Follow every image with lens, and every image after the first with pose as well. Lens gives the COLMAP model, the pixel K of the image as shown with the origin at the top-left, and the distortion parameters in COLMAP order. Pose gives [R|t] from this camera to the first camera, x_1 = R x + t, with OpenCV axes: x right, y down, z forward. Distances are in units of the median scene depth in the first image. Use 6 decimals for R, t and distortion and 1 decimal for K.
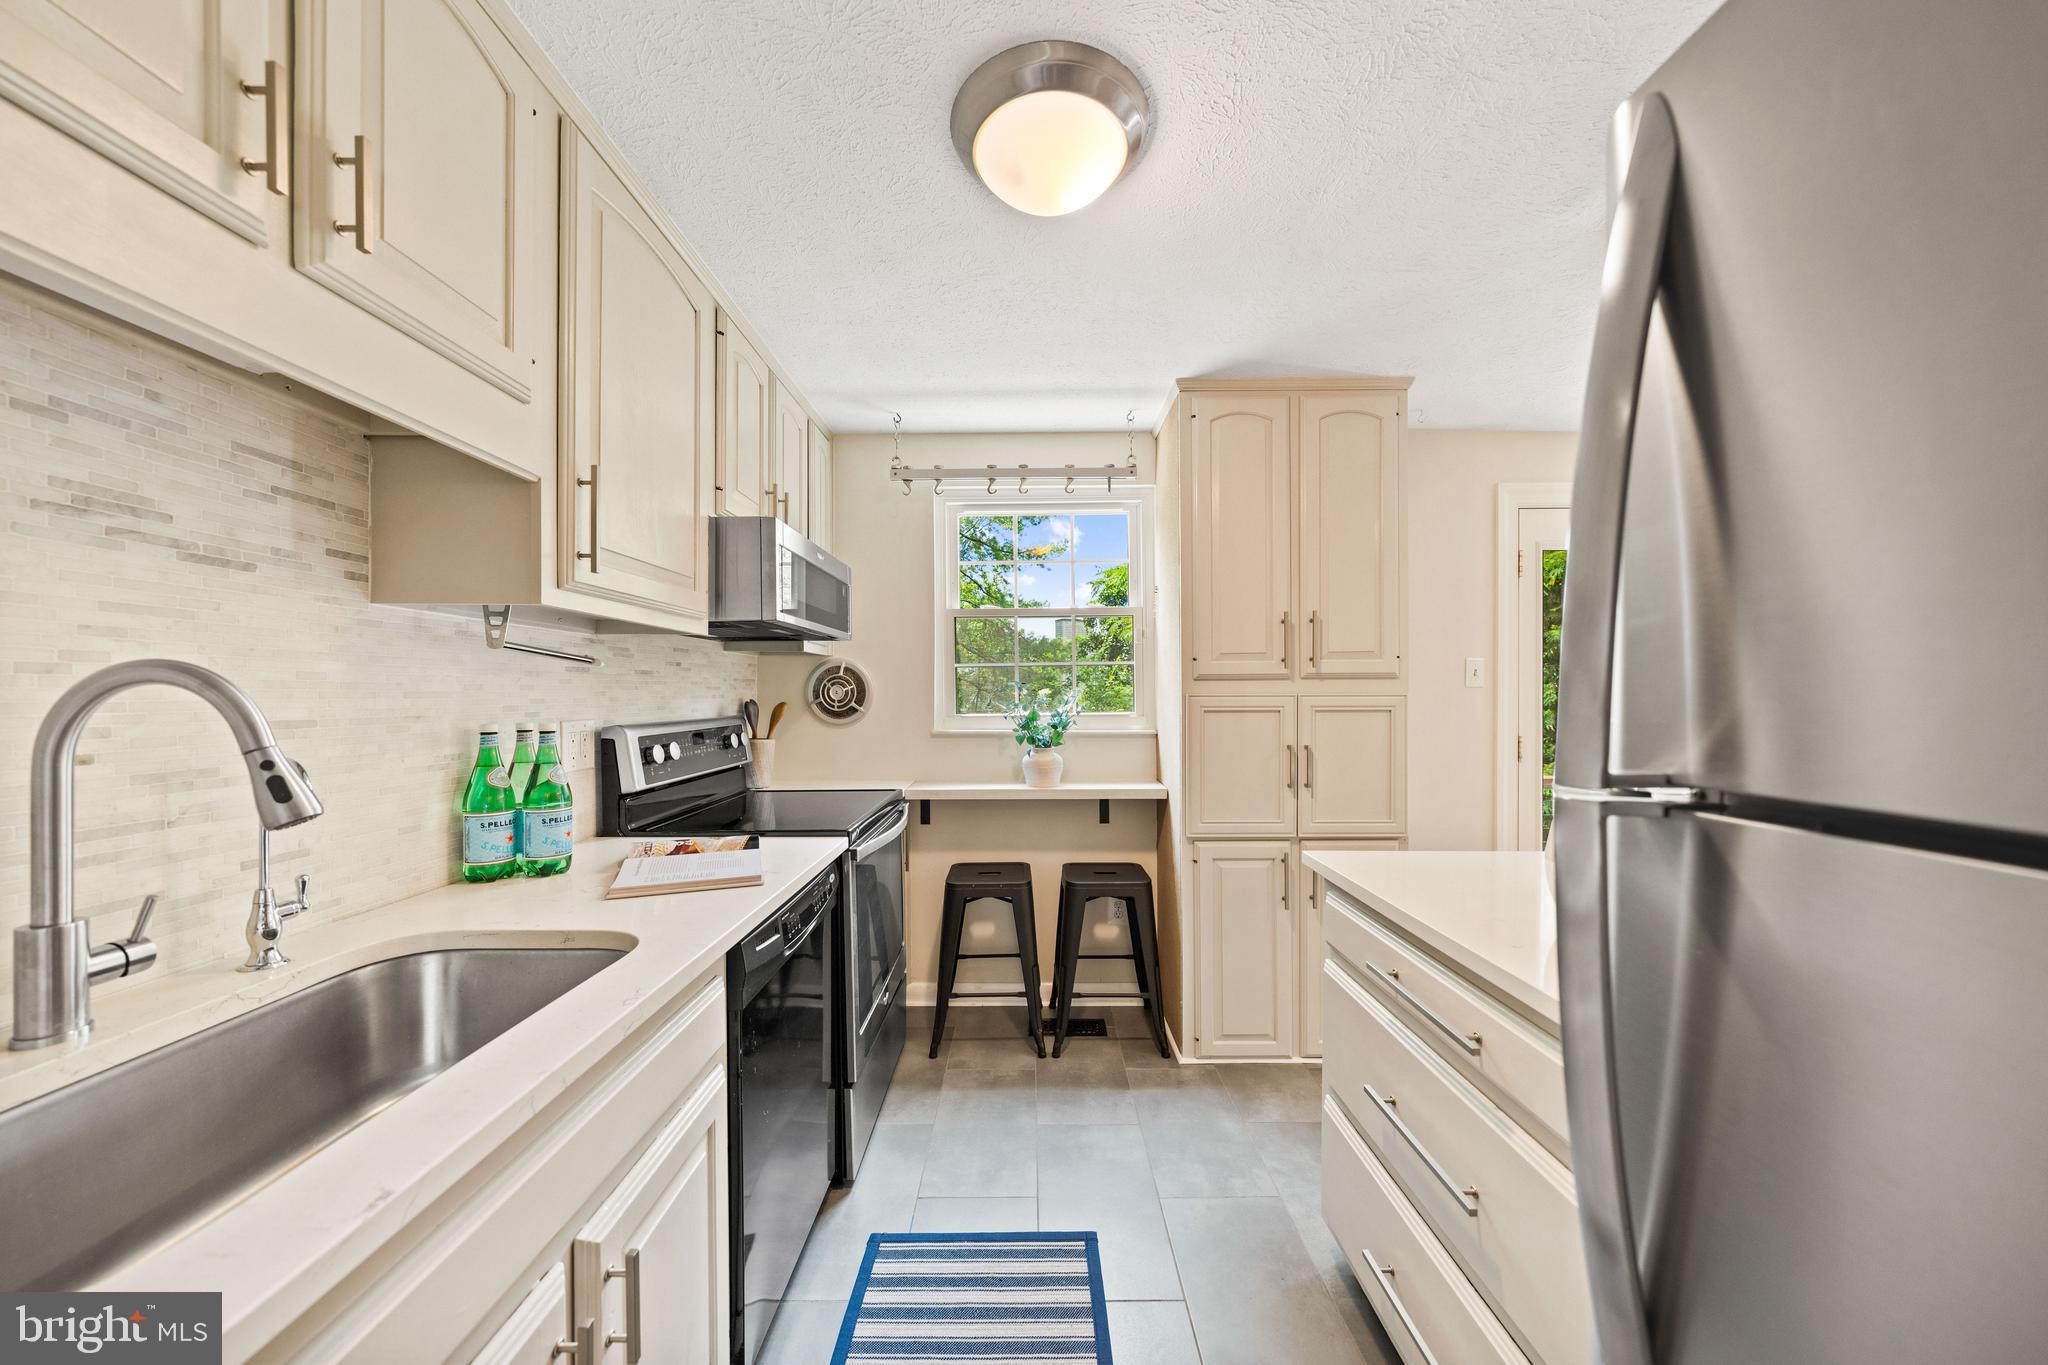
lens RADIAL K [[701.5, 0, 1018.8], [0, 701.5, 692.0], [0, 0, 1]] dist [-0.001041, -0.000081]
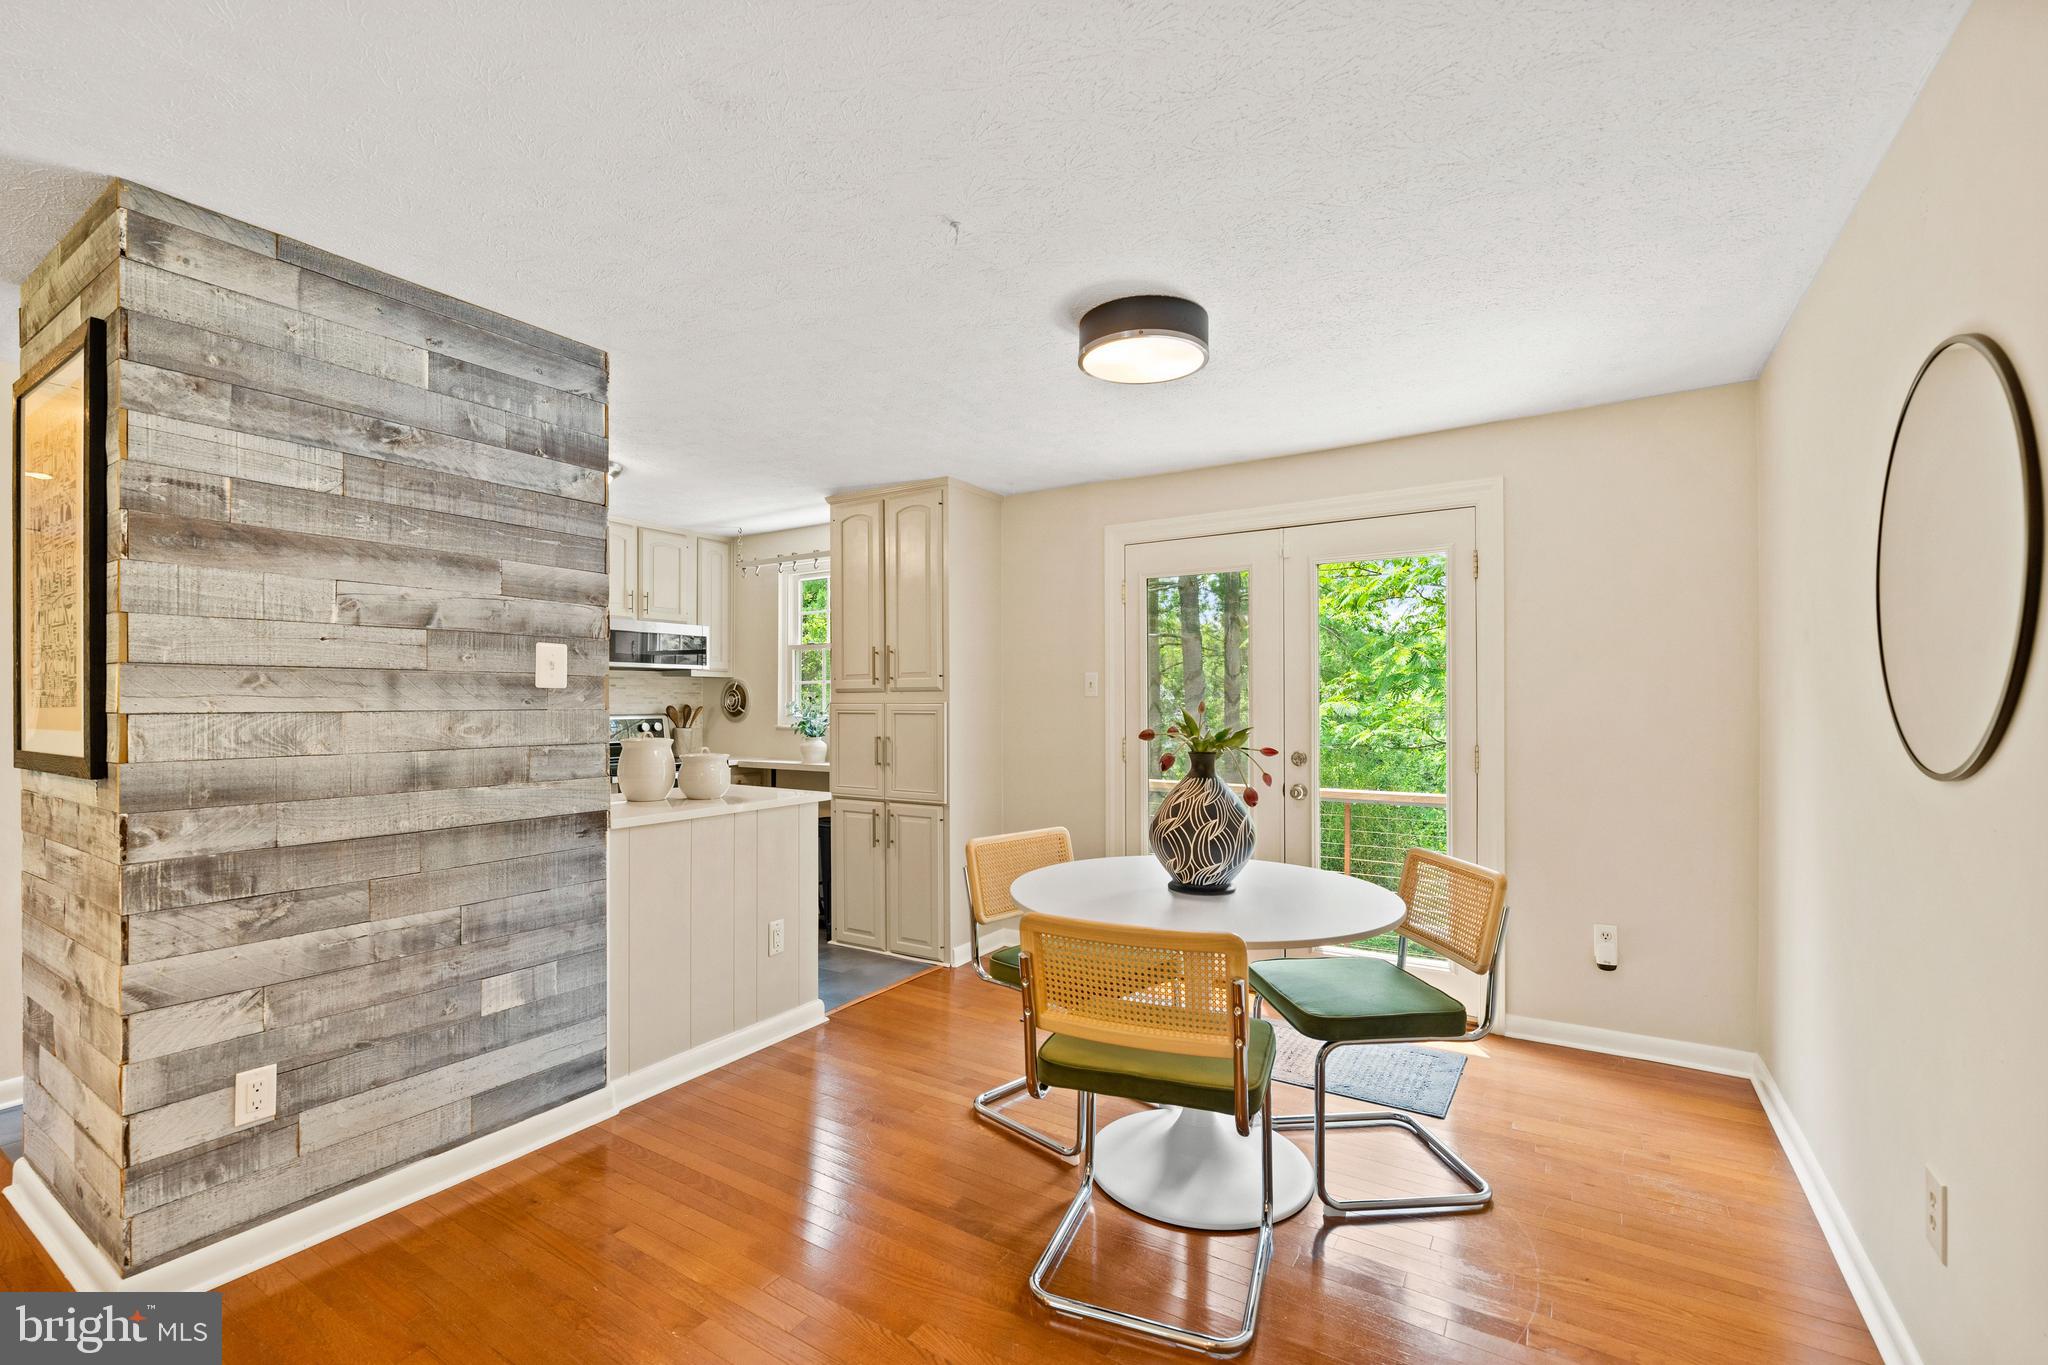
lens RADIAL K [[870.5, 0, 1020.4], [0, 870.5, 699.0], [0, 0, 1]] dist [-0.003552, -0.000061]
pose [[0.848811, 0.000068, -0.528696, 1.748695], [-0.001014, 0.999998, -0.001499, -0.001346], [0.528695, 0.001809, 0.848810, -0.433847]]
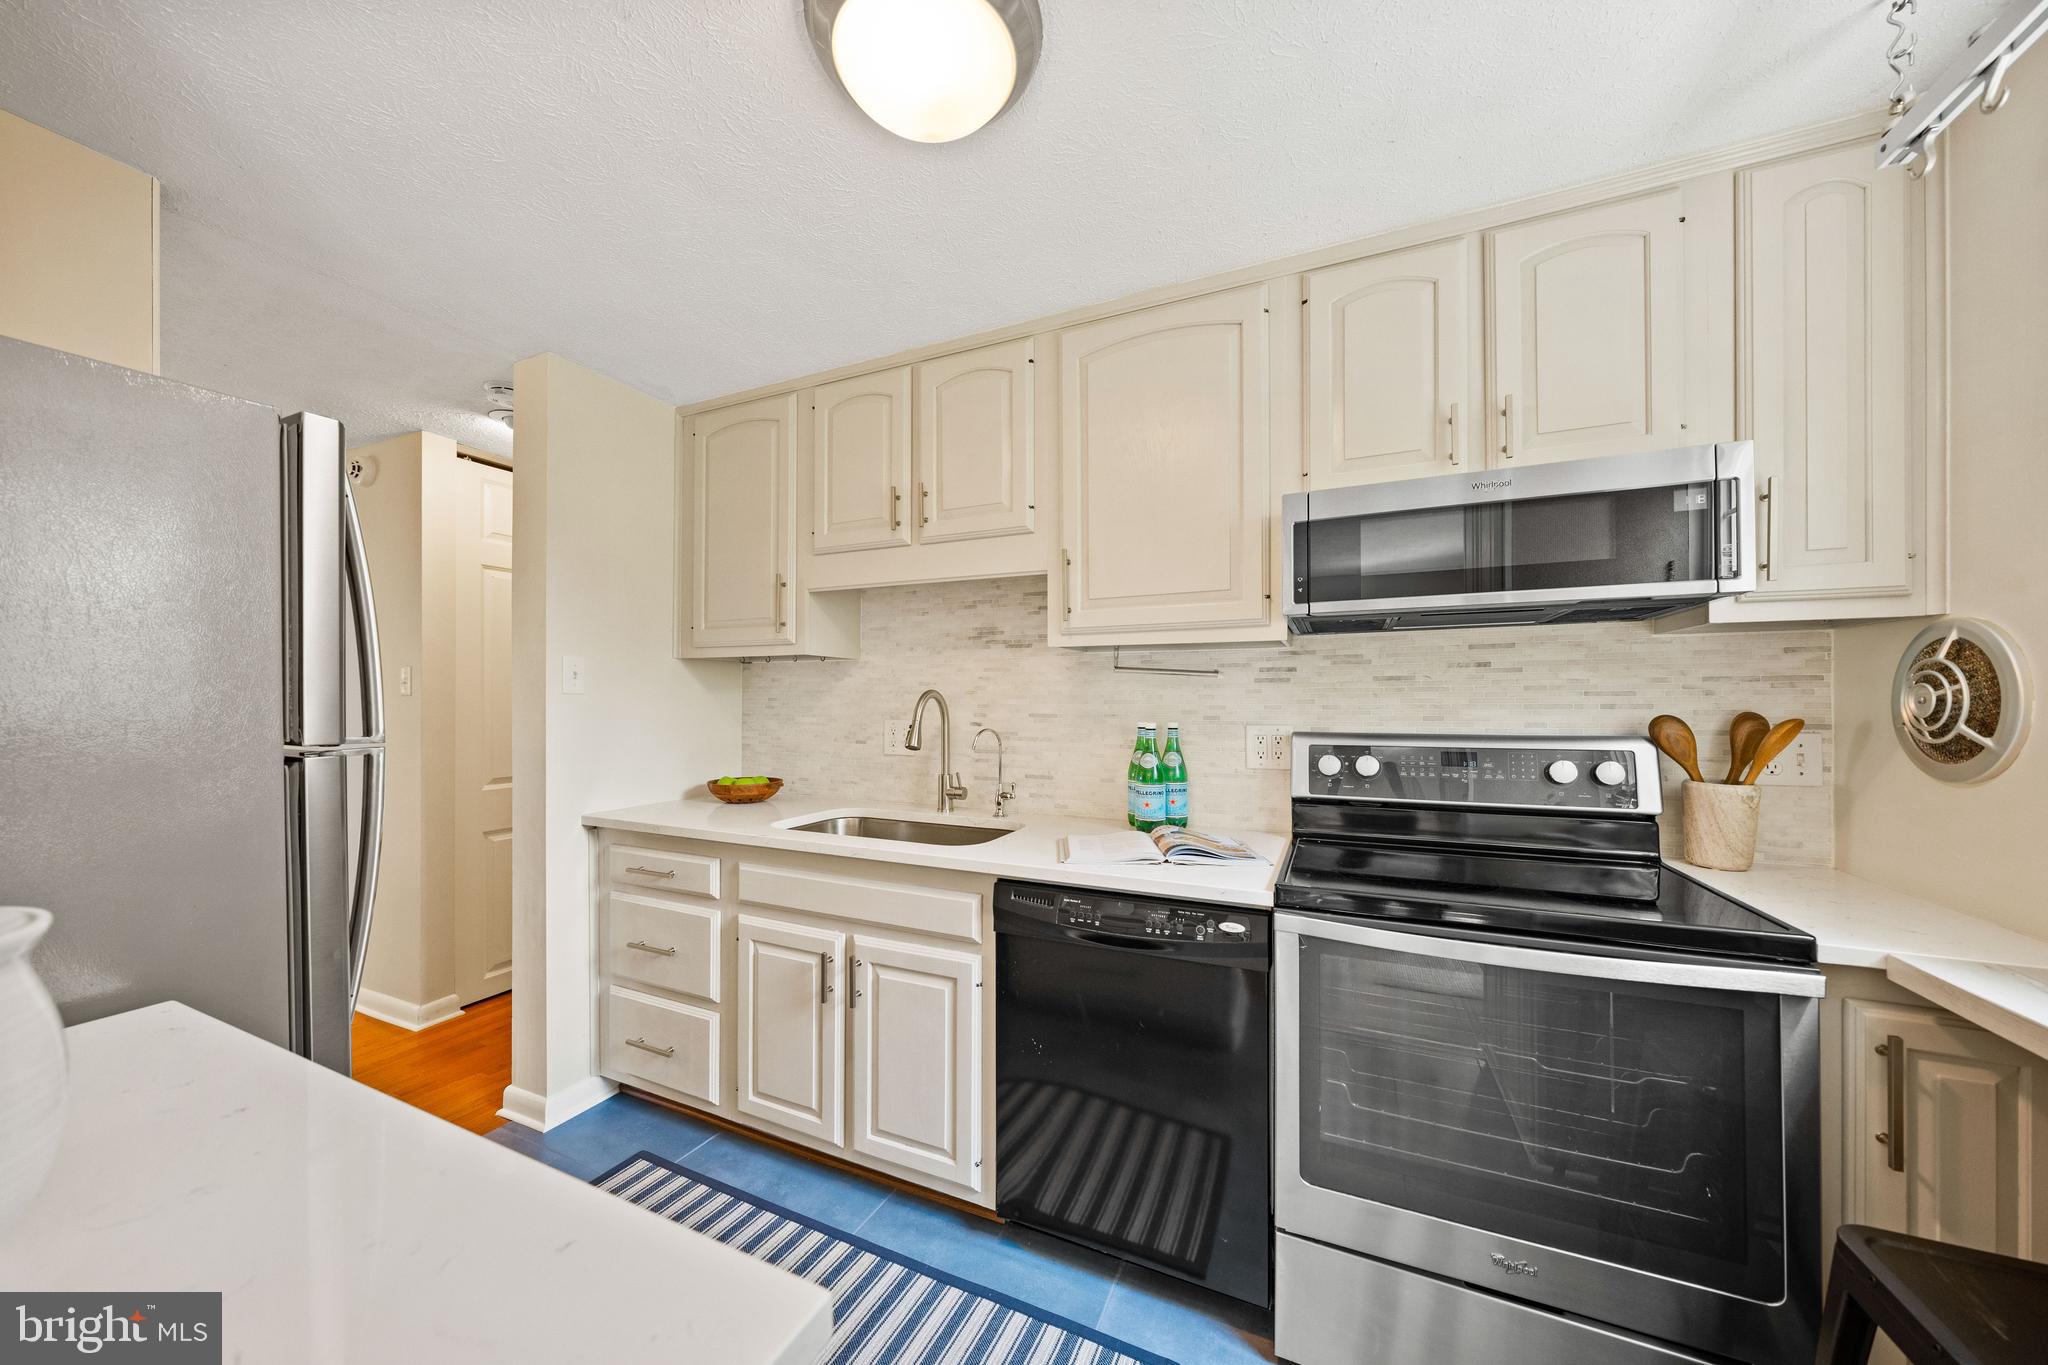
lens RADIAL K [[701.5, 0, 1022.9], [0, 701.5, 691.3], [0, 0, 1]] dist [-0.001041, -0.000081]
pose [[-0.397676, -0.006743, -0.917501, 0.456255], [0.003470, 0.999955, -0.008853, -0.004329], [0.917519, -0.006705, -0.397635, 0.862388]]
